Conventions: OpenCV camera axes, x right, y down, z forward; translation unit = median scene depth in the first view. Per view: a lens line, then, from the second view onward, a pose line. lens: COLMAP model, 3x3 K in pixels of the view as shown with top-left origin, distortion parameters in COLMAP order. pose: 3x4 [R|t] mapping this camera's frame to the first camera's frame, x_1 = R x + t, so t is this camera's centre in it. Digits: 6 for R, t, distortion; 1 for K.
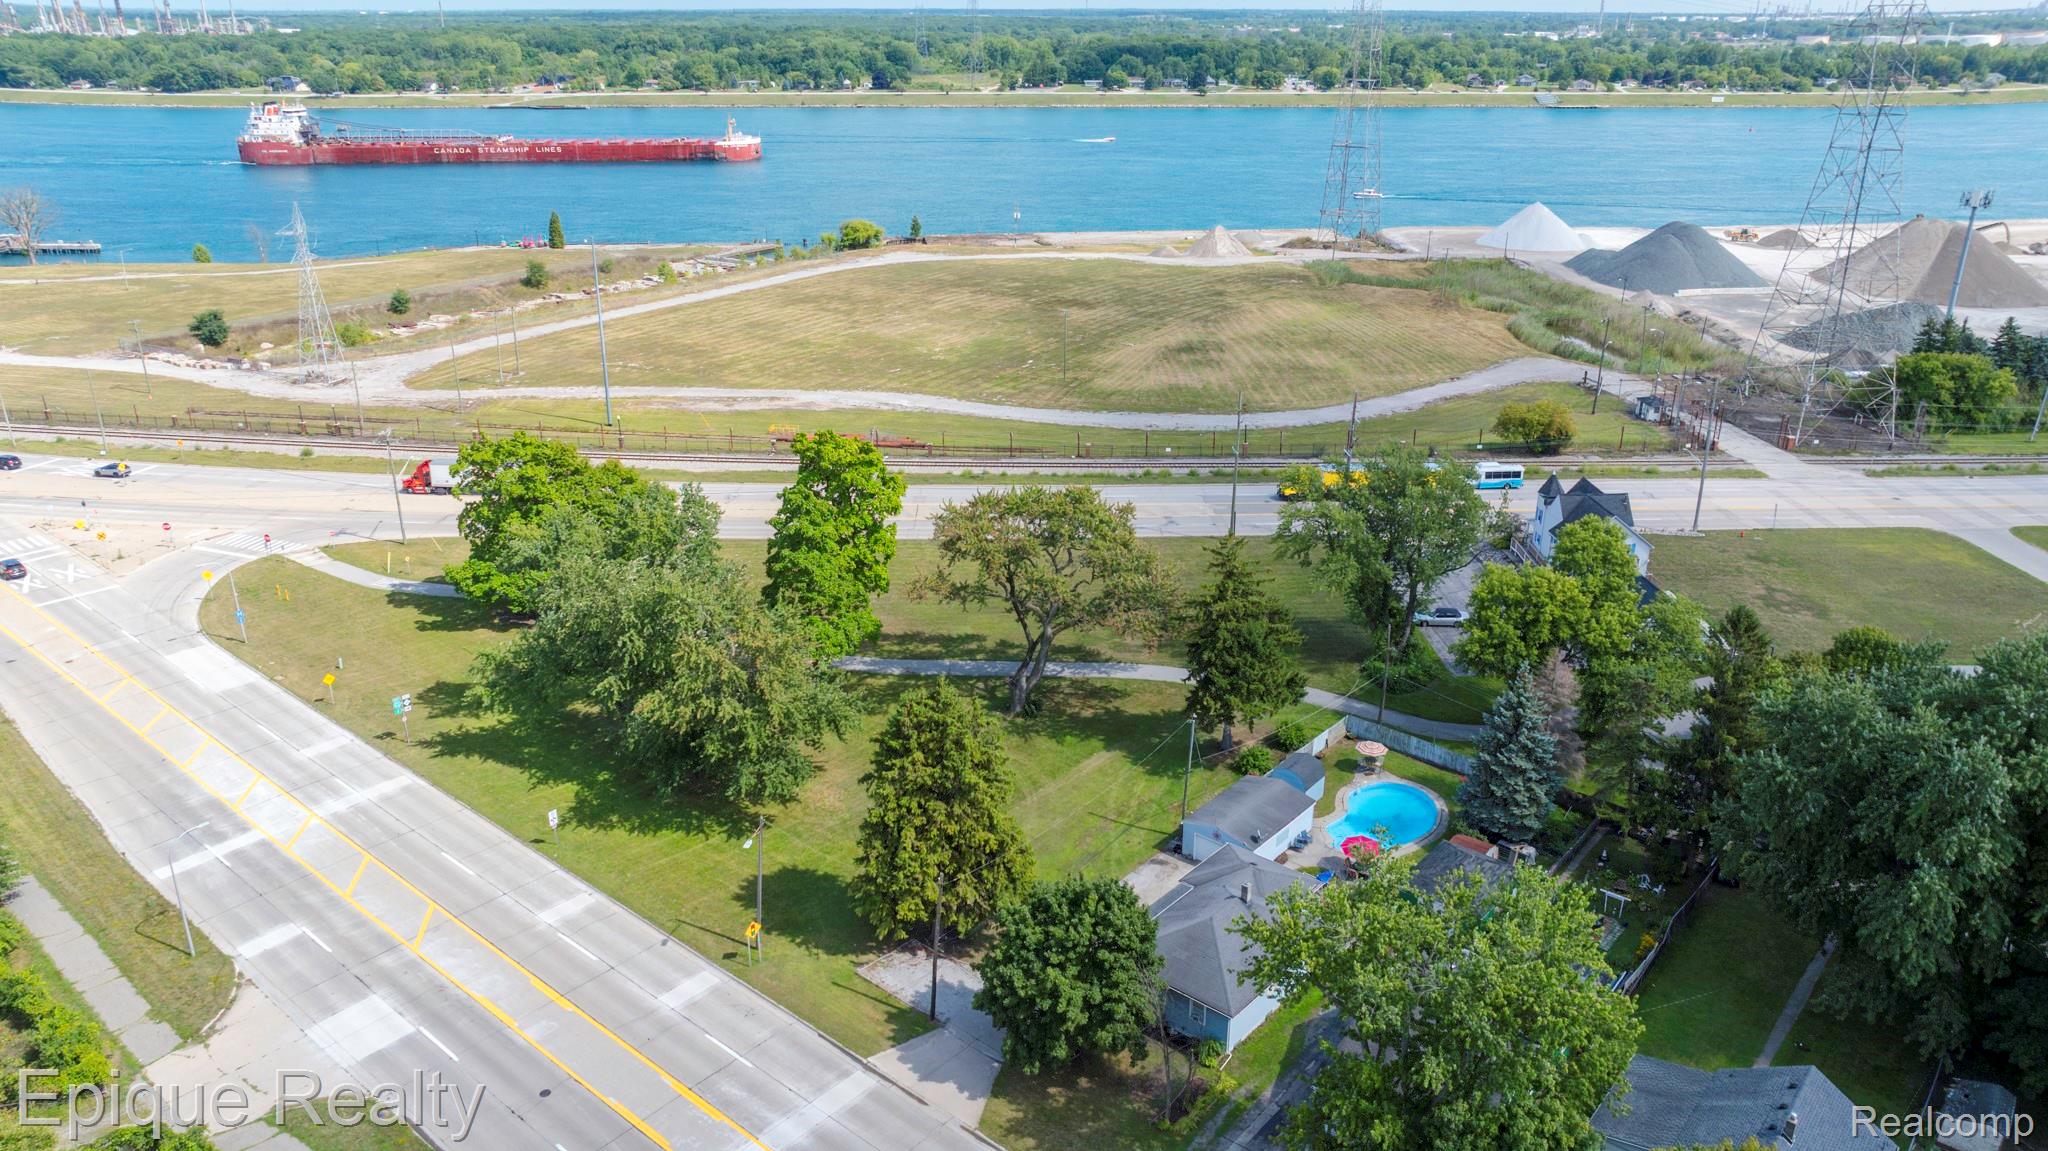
lens RADIAL K [[1441.6, 0, 1024.0], [0, 1441.6, 575.5], [0, 0, 1]] dist [-0.038364, 0.038869]
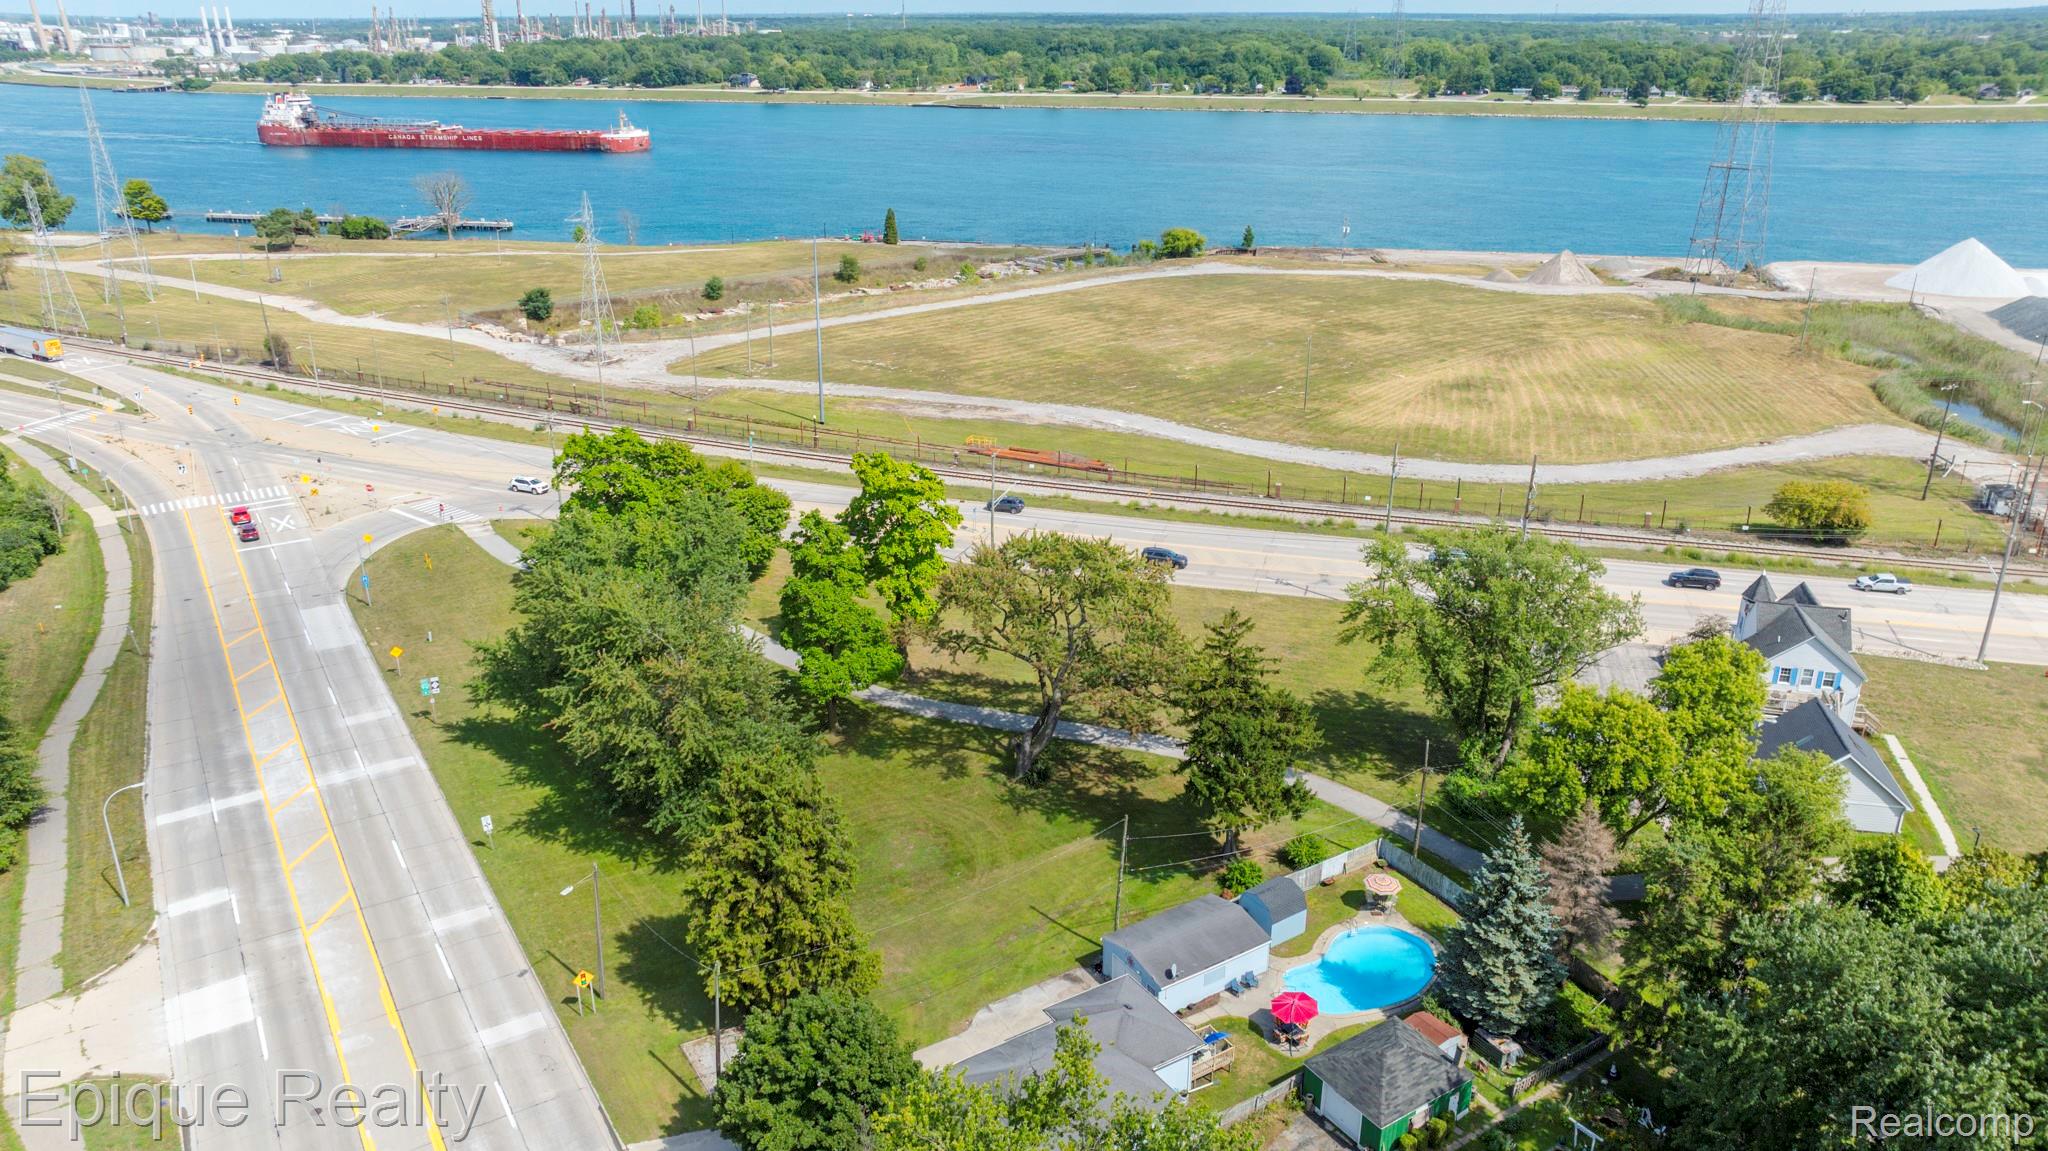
lens RADIAL K [[1441.6, 0, 1024.0], [0, 1441.6, 575.5], [0, 0, 1]] dist [-0.038364, 0.038869]
pose [[0.955738, 0.104465, -0.275049, 0.112543], [-0.105091, 0.994384, 0.012502, -0.021254], [0.274811, 0.016957, 0.961349, 0.057895]]
